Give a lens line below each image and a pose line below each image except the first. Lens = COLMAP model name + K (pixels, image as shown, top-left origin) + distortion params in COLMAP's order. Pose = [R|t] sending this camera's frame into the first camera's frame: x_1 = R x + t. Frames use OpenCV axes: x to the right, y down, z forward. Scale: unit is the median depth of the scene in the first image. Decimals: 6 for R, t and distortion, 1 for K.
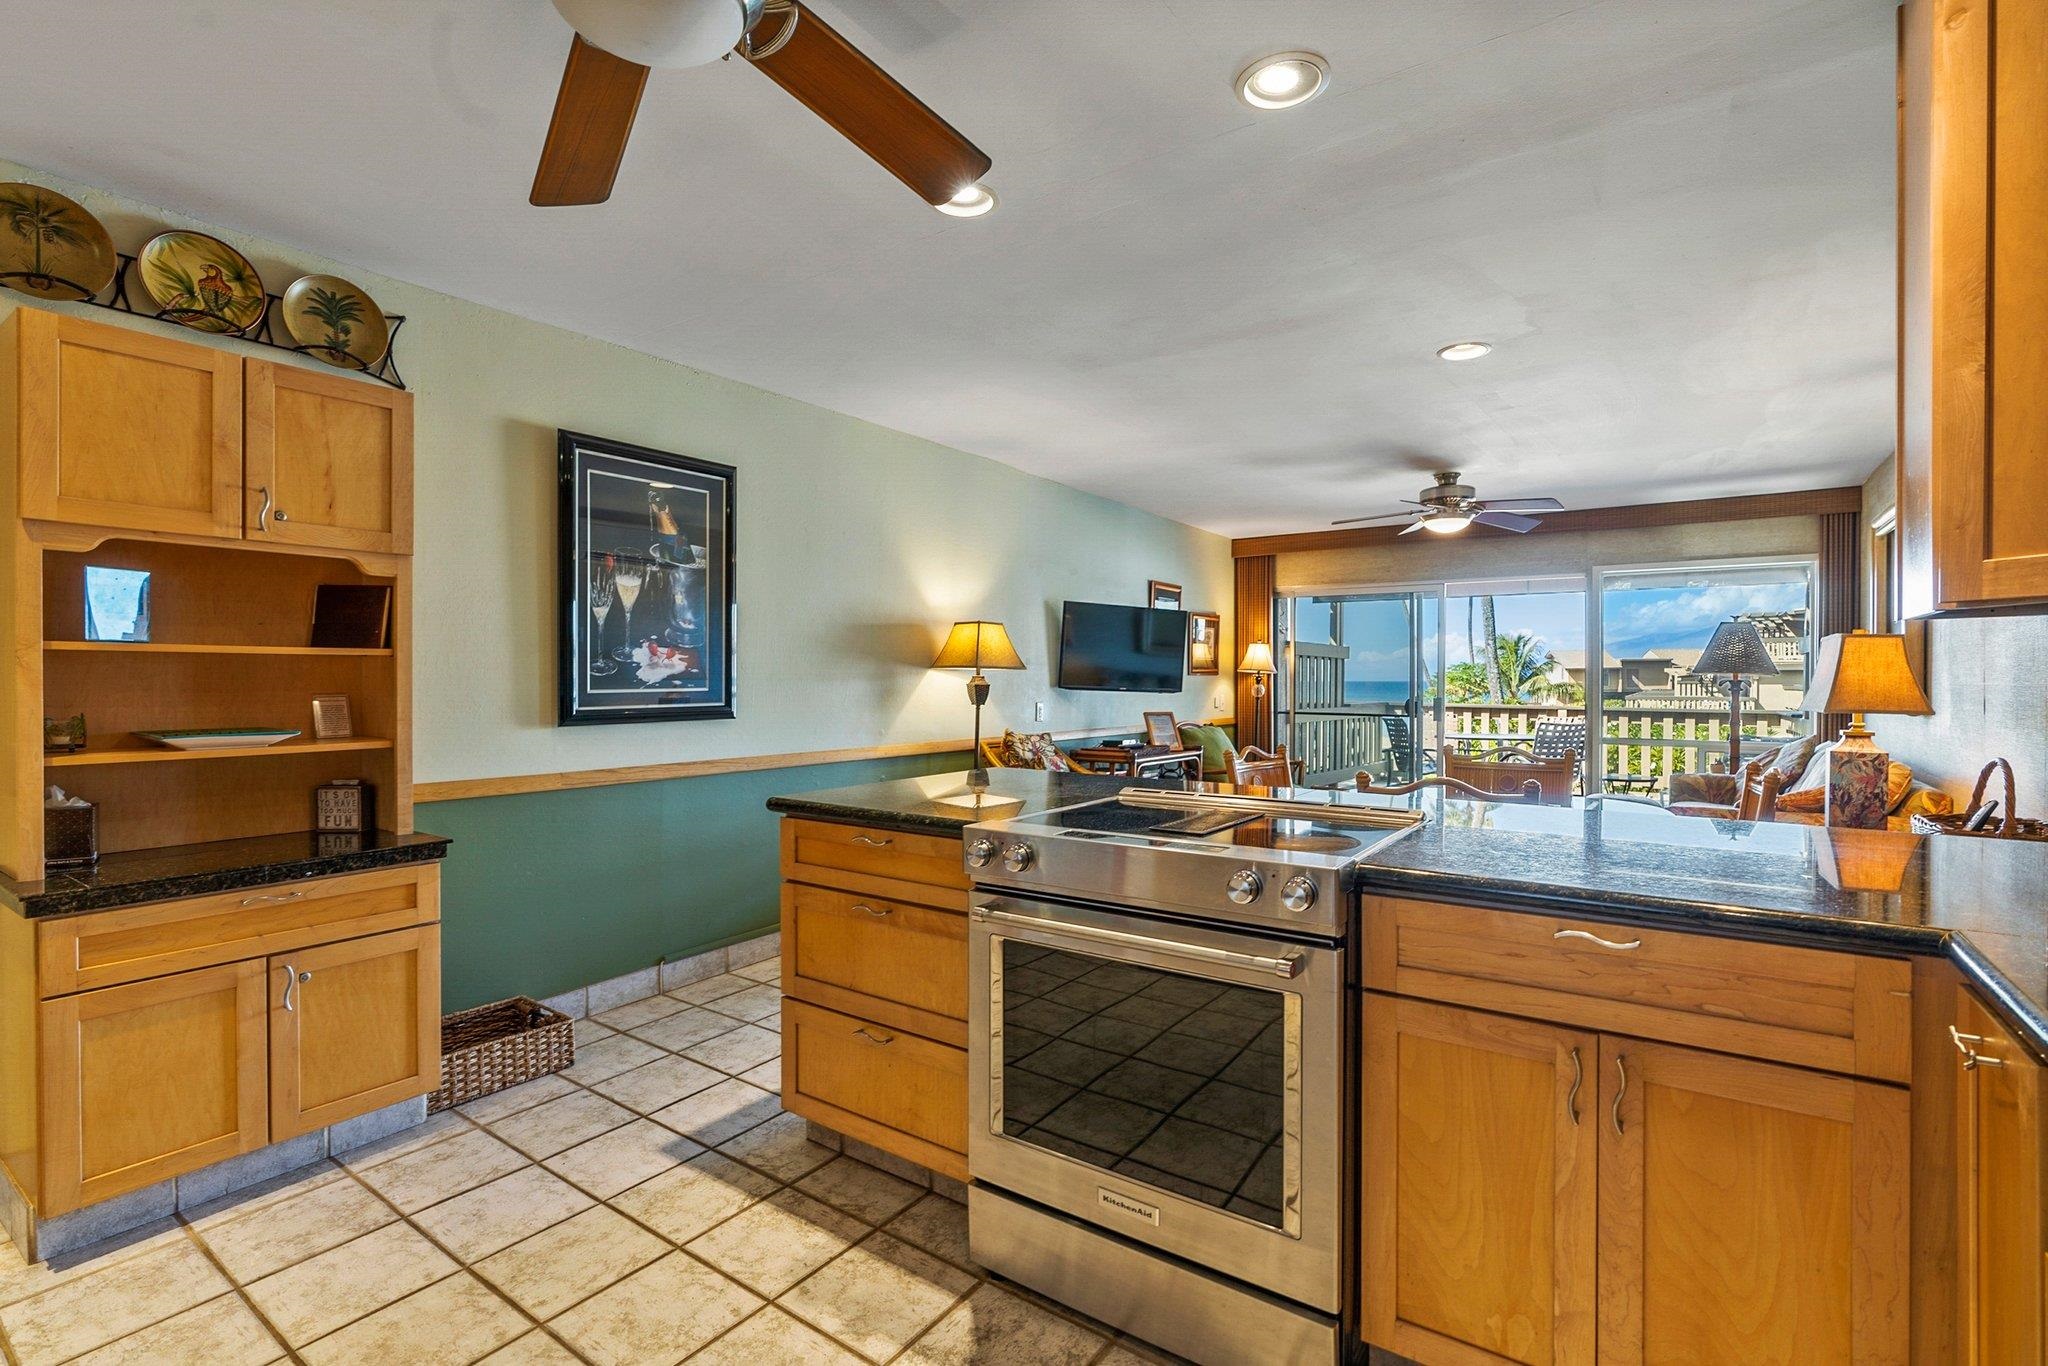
lens RADIAL K [[946.0, 0, 1016.0], [0, 946.0, 676.0], [0, 0, 1]] dist [-0.007780, 0.000808]
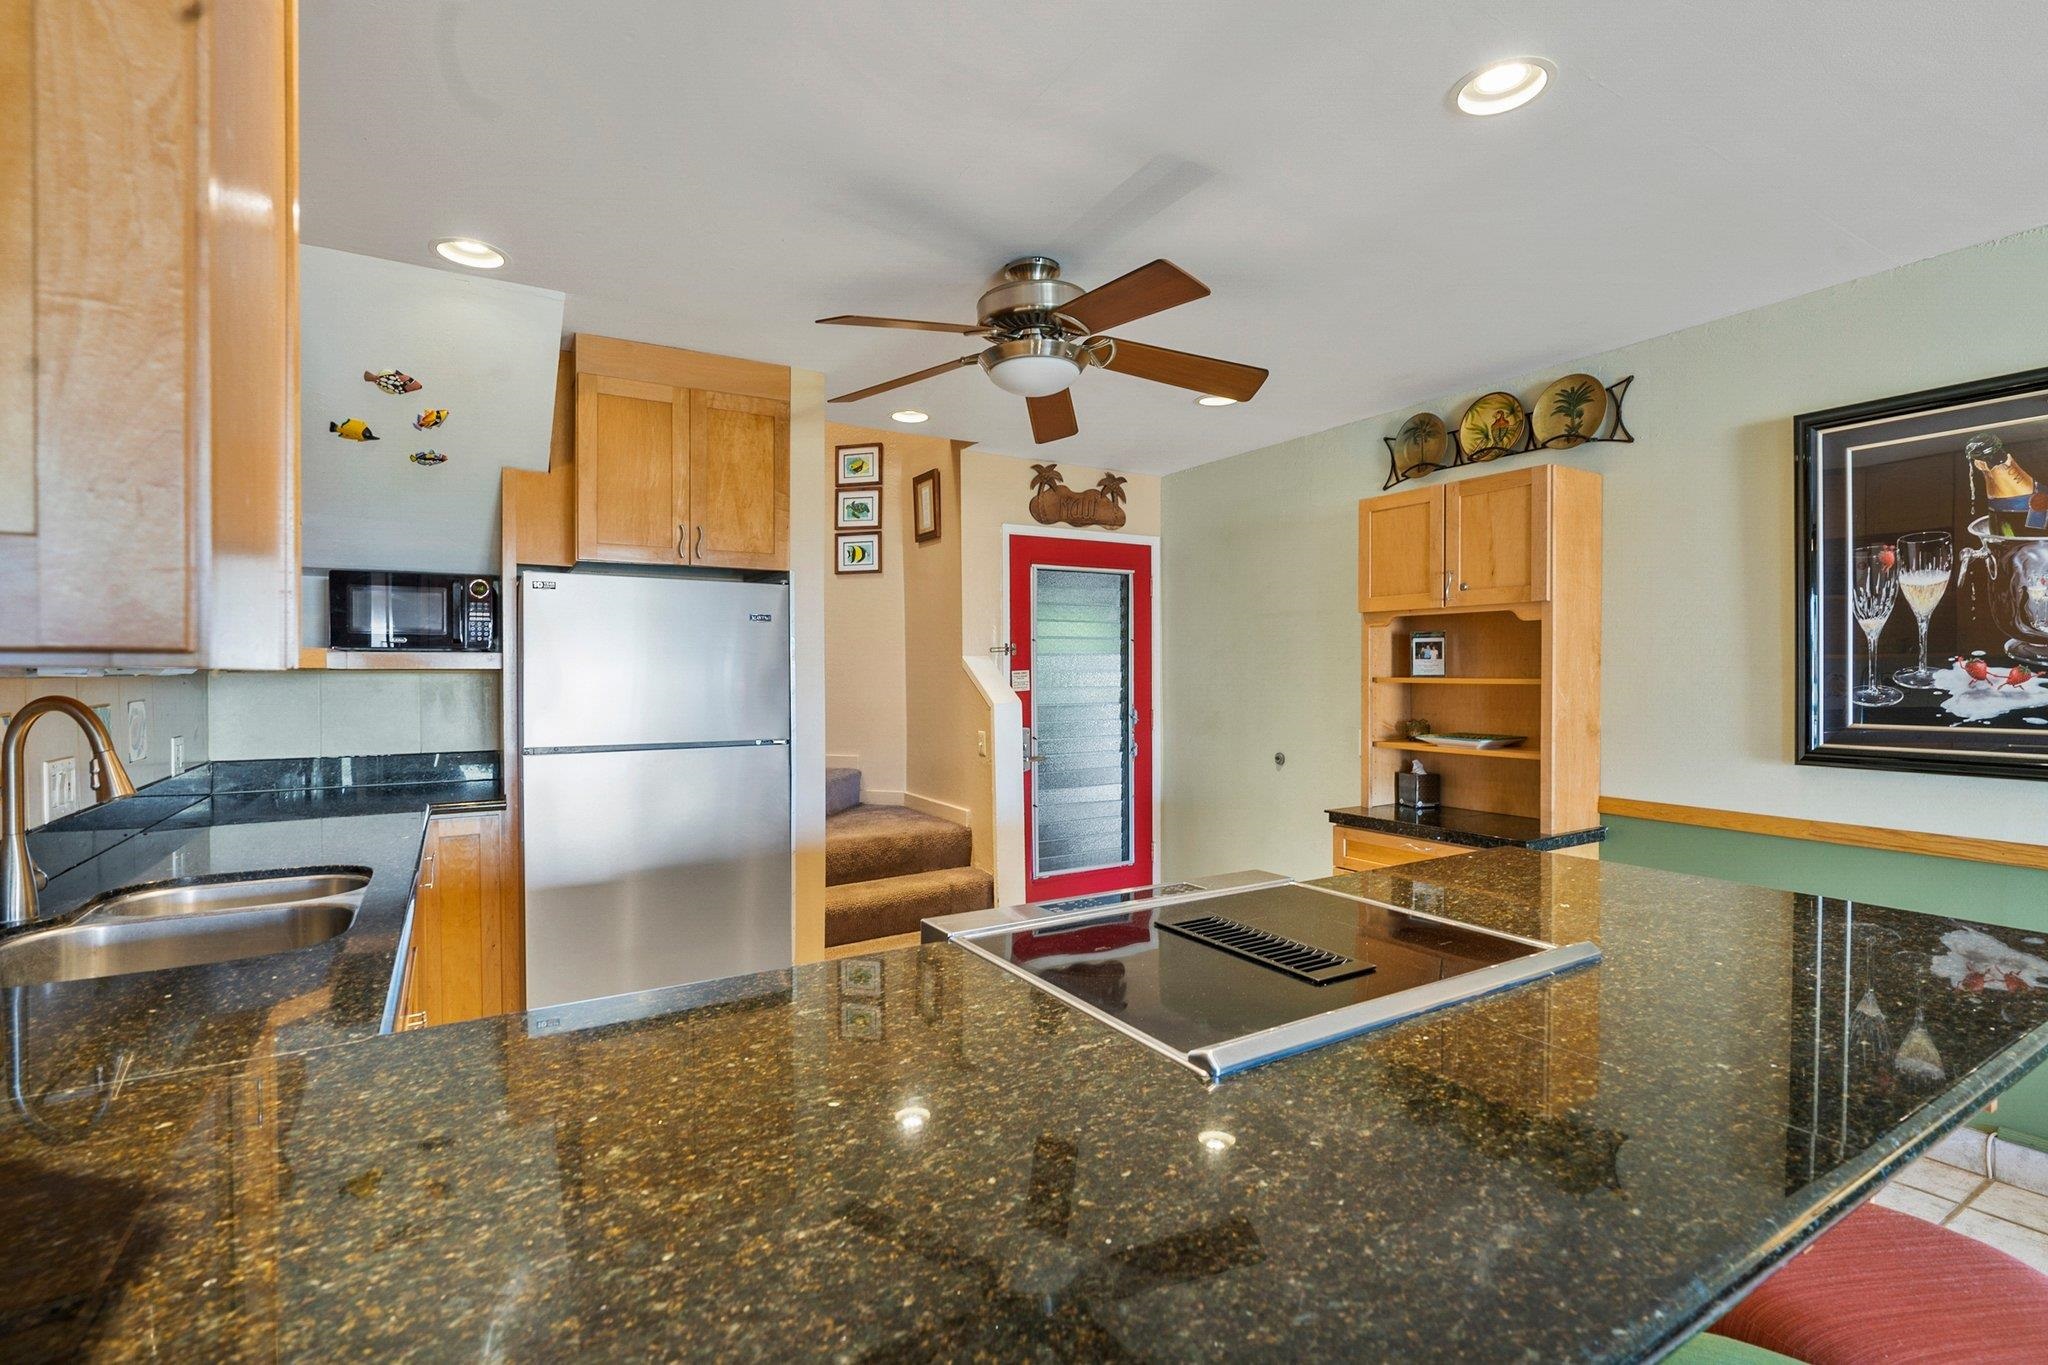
lens RADIAL K [[946.0, 0, 1028.2], [0, 946.0, 685.9], [0, 0, 1]] dist [-0.007780, 0.000808]
pose [[-0.404698, 0.010881, -0.914386, 0.393369], [-0.001994, 0.999916, 0.012781, -0.018441], [0.914448, 0.006996, -0.404643, 0.484313]]
